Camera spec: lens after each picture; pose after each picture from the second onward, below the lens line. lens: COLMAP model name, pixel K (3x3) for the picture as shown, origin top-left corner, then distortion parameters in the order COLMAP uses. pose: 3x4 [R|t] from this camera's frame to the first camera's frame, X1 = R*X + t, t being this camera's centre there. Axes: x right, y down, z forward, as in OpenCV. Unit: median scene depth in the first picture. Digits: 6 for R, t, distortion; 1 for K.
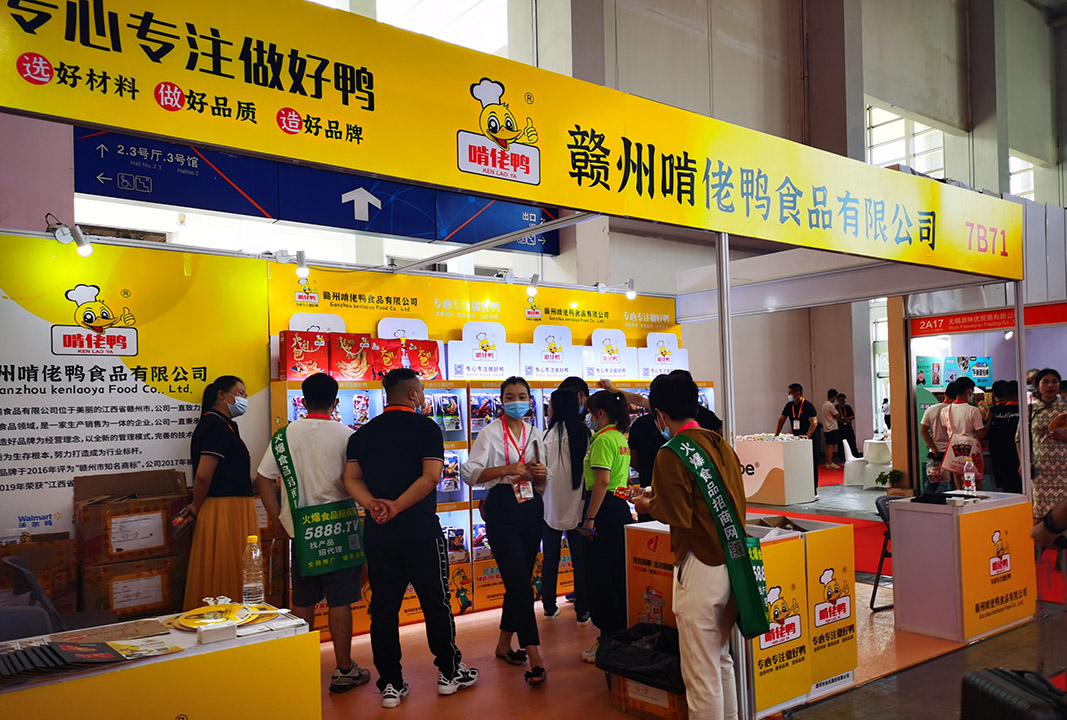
lens RADIAL K [[862.5, 0, 533.6], [0, 862.5, 396.2], [0, 0, 1]] dist [-0.056529, -0.000170]
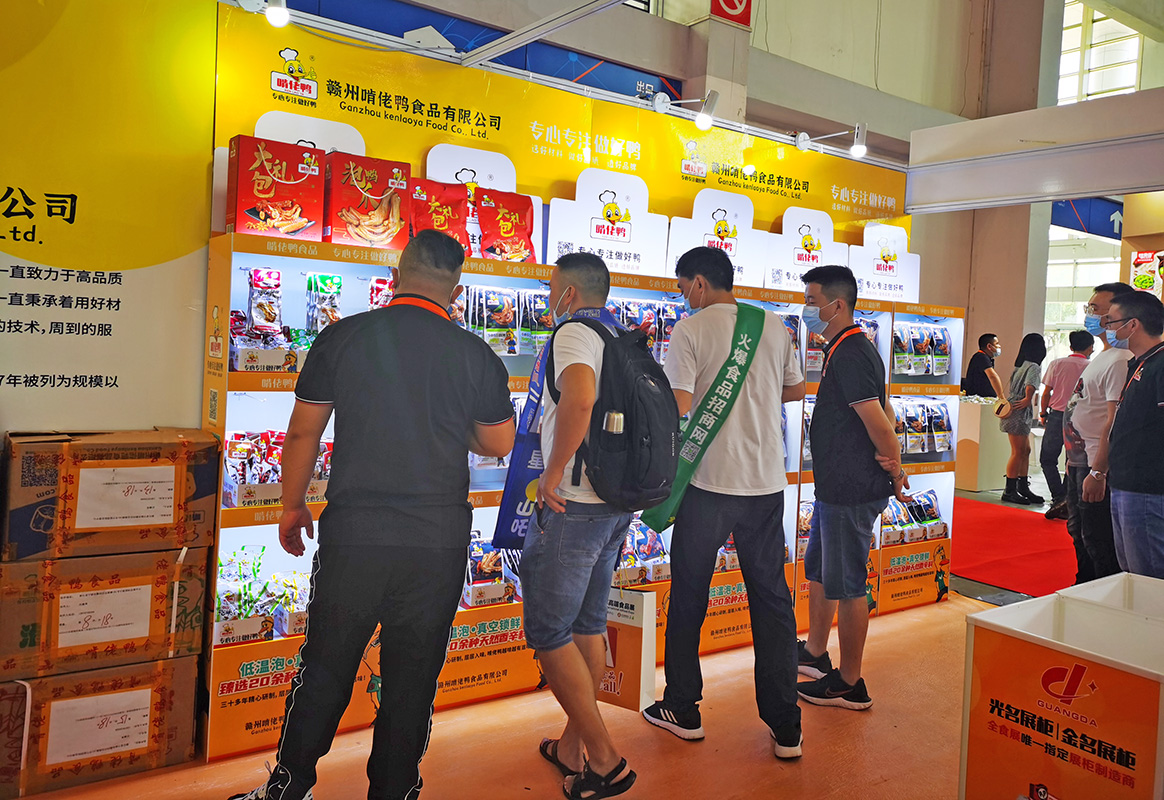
lens RADIAL K [[920.9, 0, 582.0], [0, 920.9, 400.0], [0, 0, 1]] dist [0.003498, -0.000364]
pose [[0.996604, 0.078217, -0.025738, -0.054727], [-0.075728, 0.993368, 0.086517, 0.014351], [0.032335, -0.084274, 0.995918, 0.402339]]
